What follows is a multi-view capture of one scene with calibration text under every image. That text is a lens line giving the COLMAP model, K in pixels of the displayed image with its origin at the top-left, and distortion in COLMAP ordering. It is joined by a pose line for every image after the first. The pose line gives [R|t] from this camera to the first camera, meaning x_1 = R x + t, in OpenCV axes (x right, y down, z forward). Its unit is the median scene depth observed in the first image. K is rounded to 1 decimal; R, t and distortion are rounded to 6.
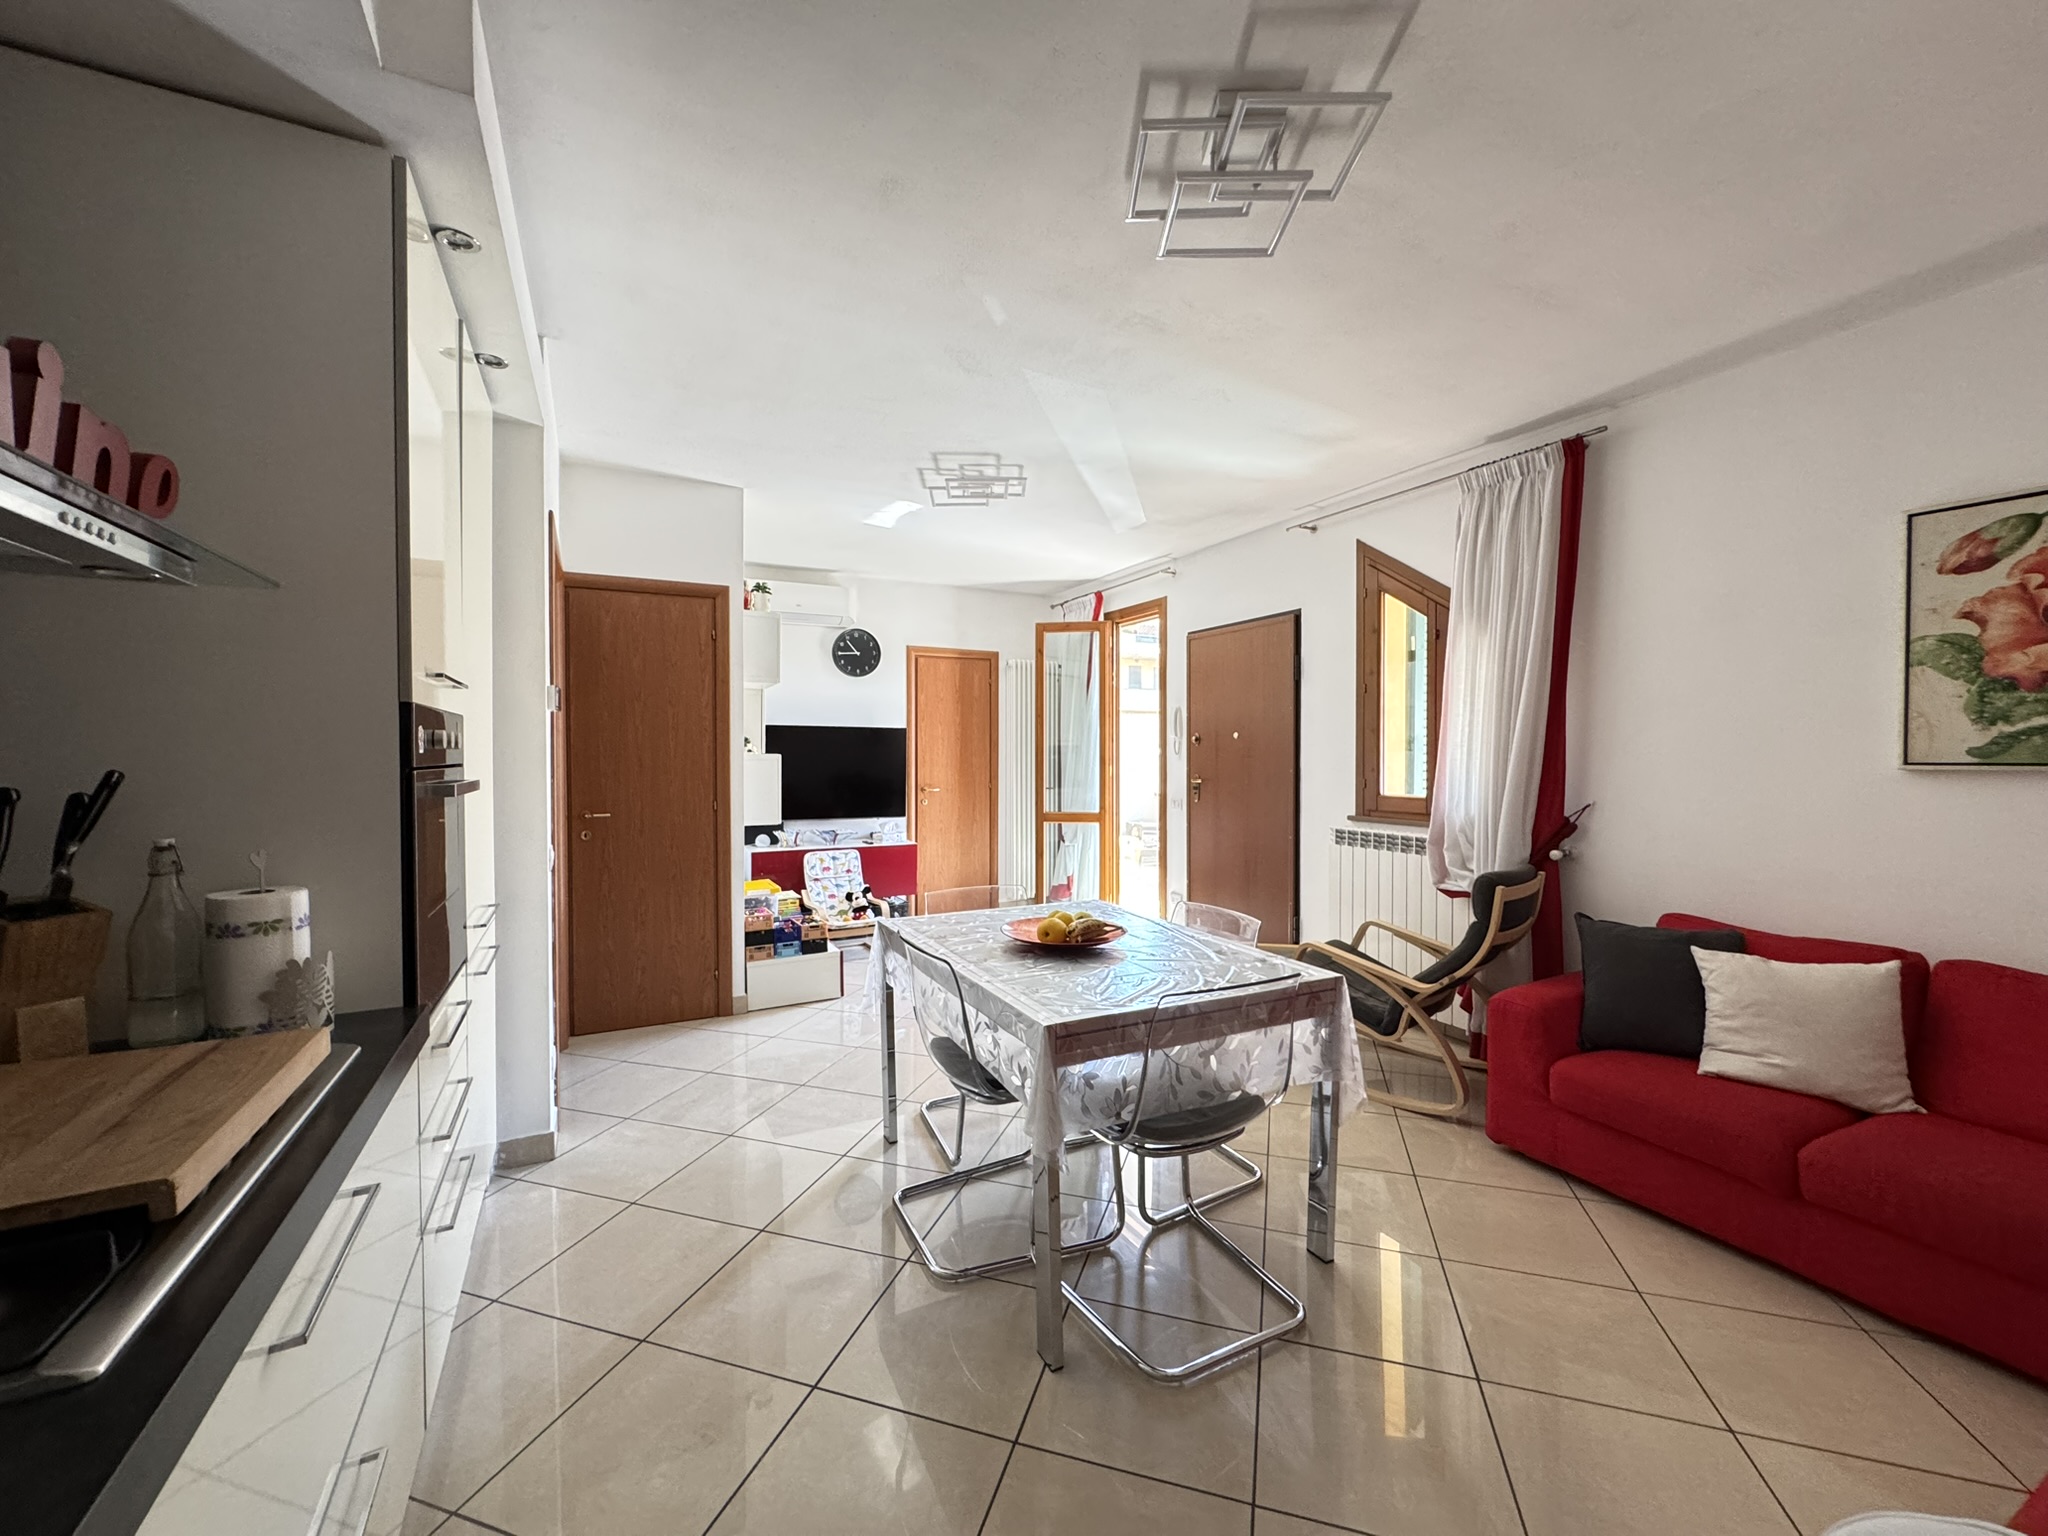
lens RADIAL K [[822.8, 0, 1024.0], [0, 822.8, 768.0], [0, 0, 1]] dist [0.002087, -0.000022]
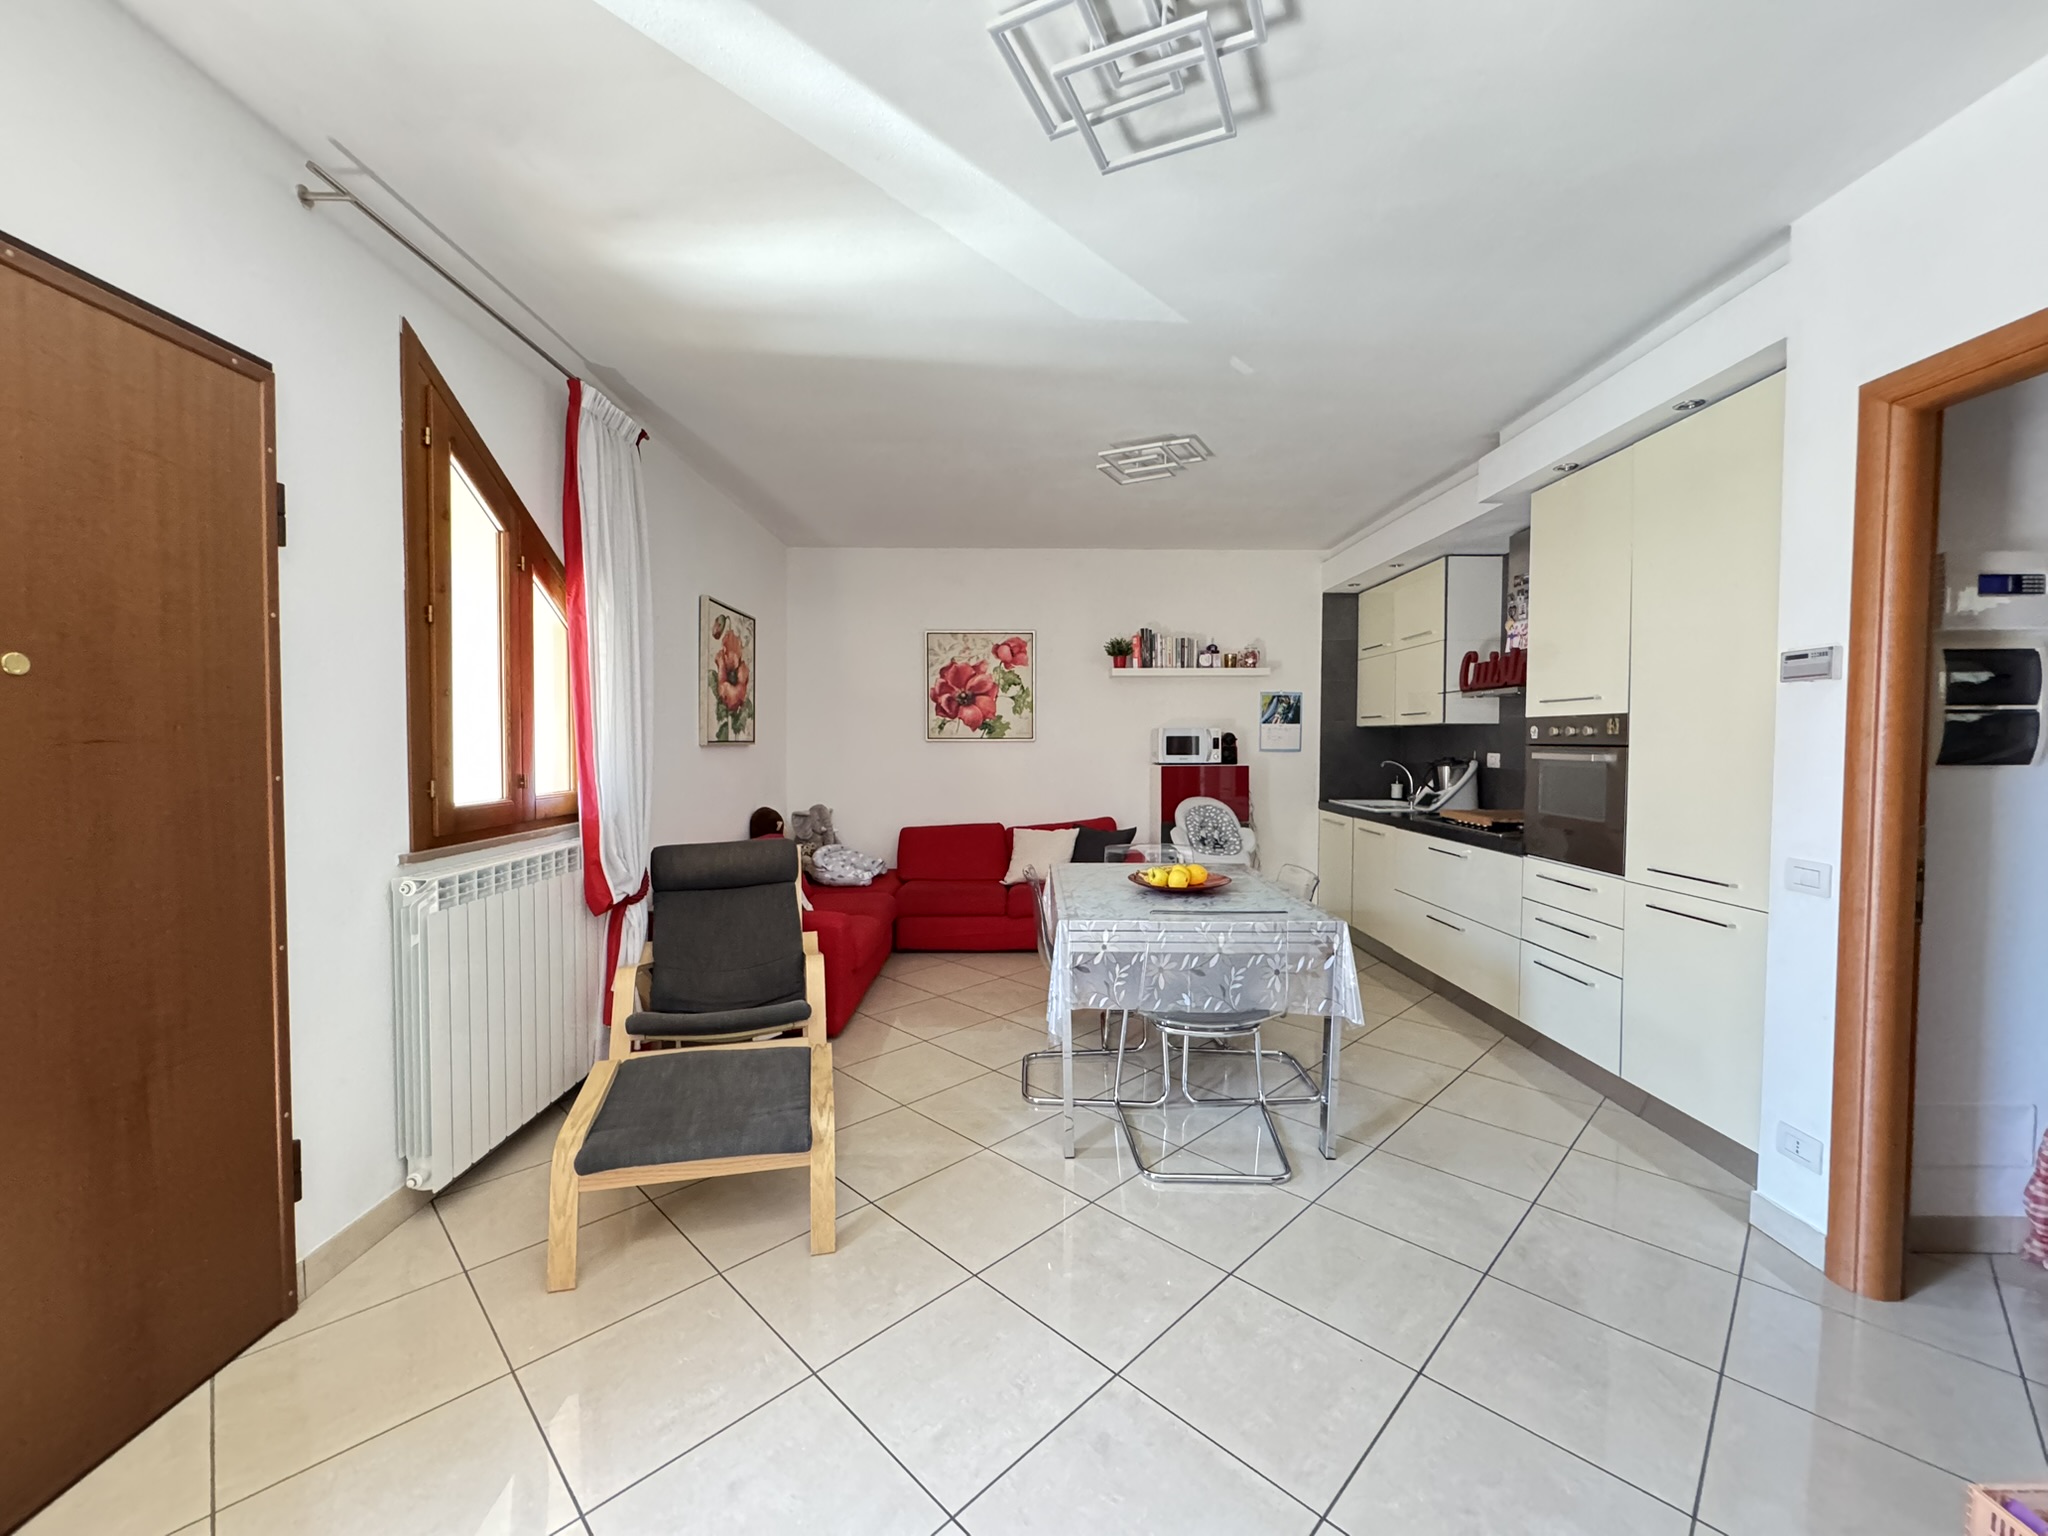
lens RADIAL K [[822.8, 0, 1024.0], [0, 822.8, 768.0], [0, 0, 1]] dist [0.002087, -0.000022]
pose [[-0.886354, -0.013377, 0.462814, -0.201742], [0.012229, 0.998557, 0.052283, -0.020574], [-0.462846, 0.052001, -0.884912, 1.426681]]
